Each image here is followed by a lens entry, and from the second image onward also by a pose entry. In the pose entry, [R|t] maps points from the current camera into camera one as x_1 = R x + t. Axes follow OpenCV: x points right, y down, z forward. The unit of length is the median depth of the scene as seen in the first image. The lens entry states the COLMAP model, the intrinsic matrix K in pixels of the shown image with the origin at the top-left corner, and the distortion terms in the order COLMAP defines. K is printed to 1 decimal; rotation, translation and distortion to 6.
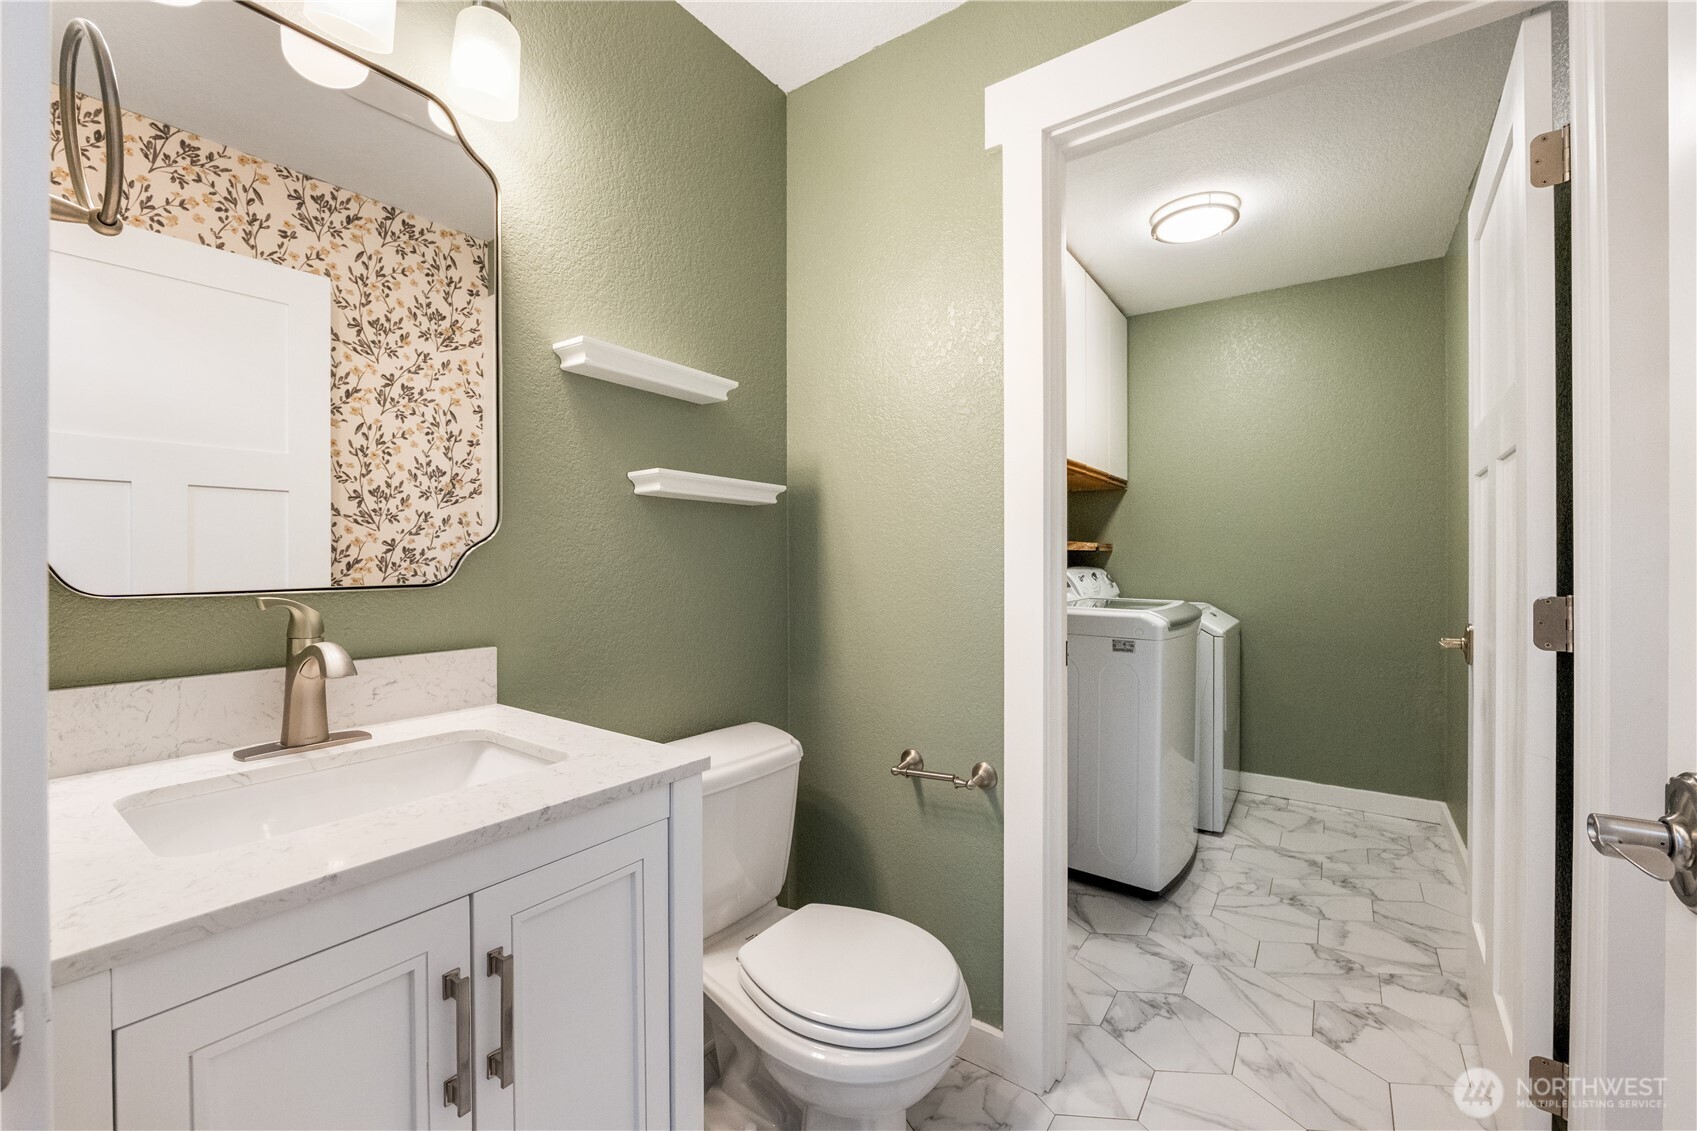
lens RADIAL K [[704.6, 0, 846.4], [0, 704.6, 560.9], [0, 0, 1]] dist [-0.002706, -0.000389]
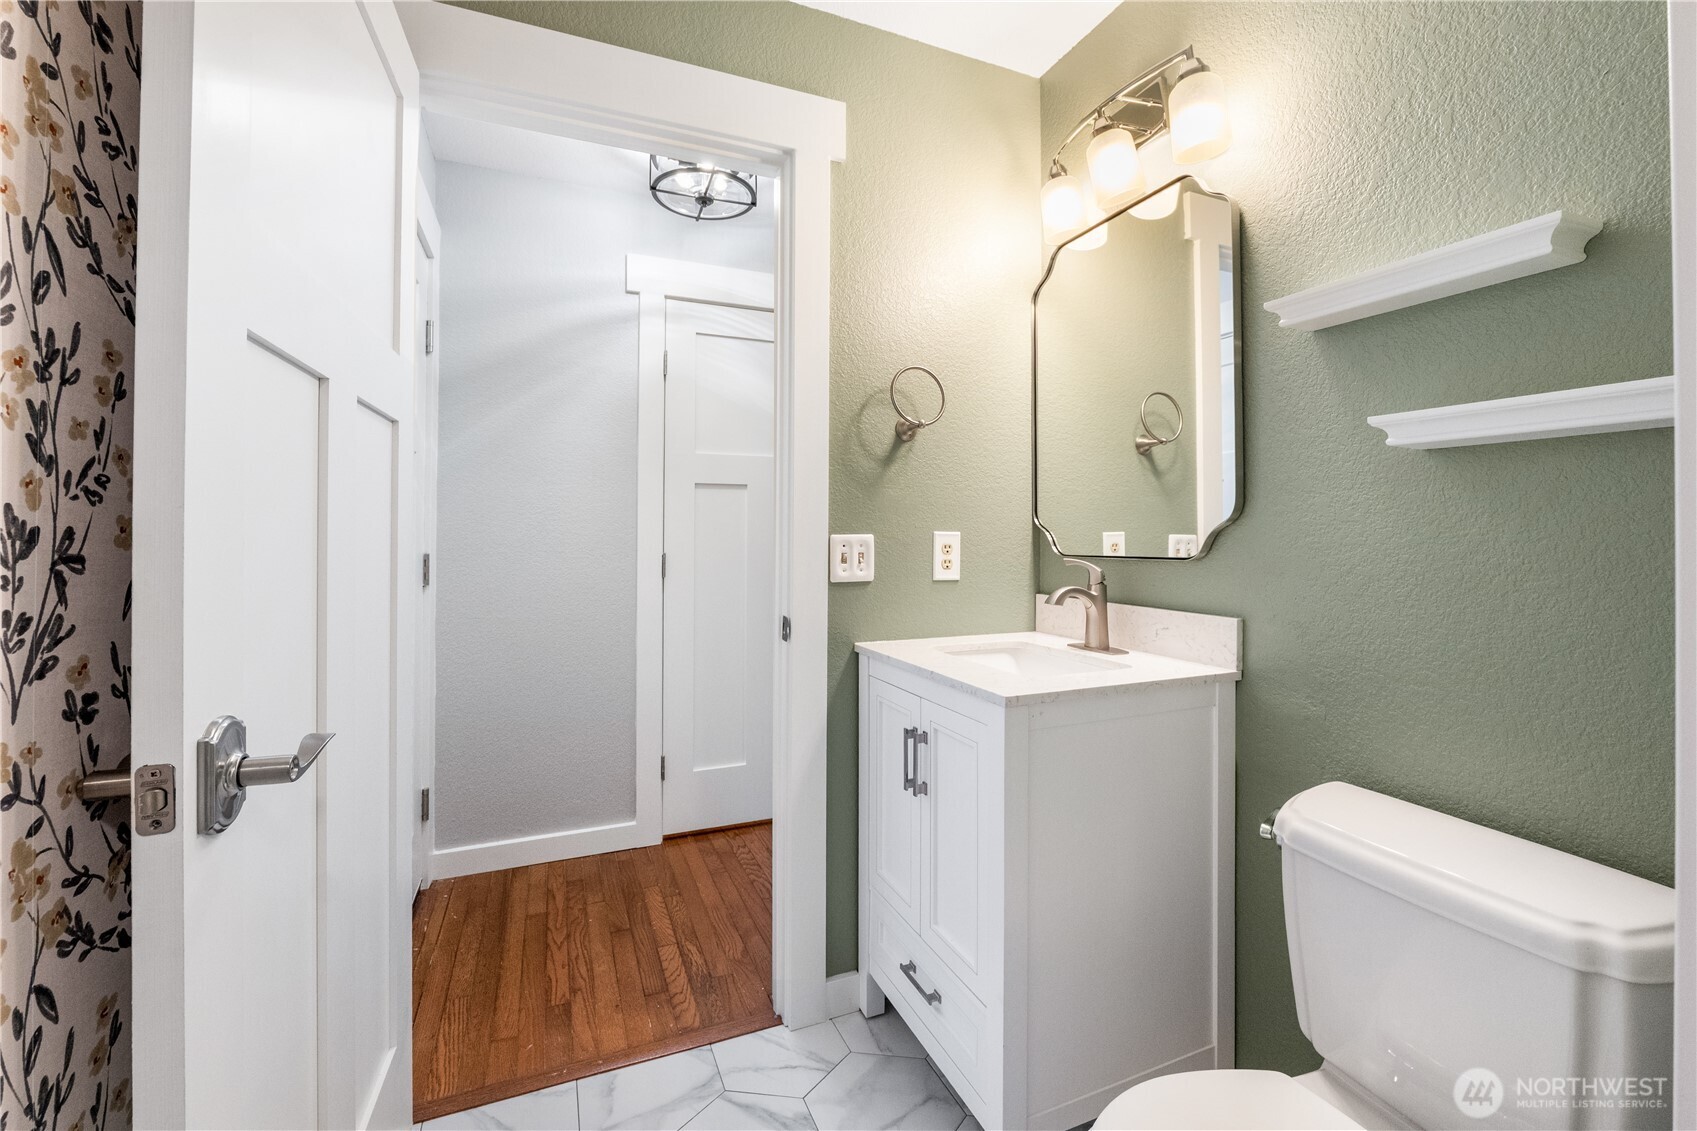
lens RADIAL K [[704.6, 0, 847.8], [0, 704.6, 547.6], [0, 0, 1]] dist [-0.002706, -0.000389]
pose [[-0.520857, 0.007185, -0.853614, 0.714077], [-0.009253, 0.999858, 0.014062, 0.001521], [0.853594, 0.015223, -0.520717, 0.999115]]
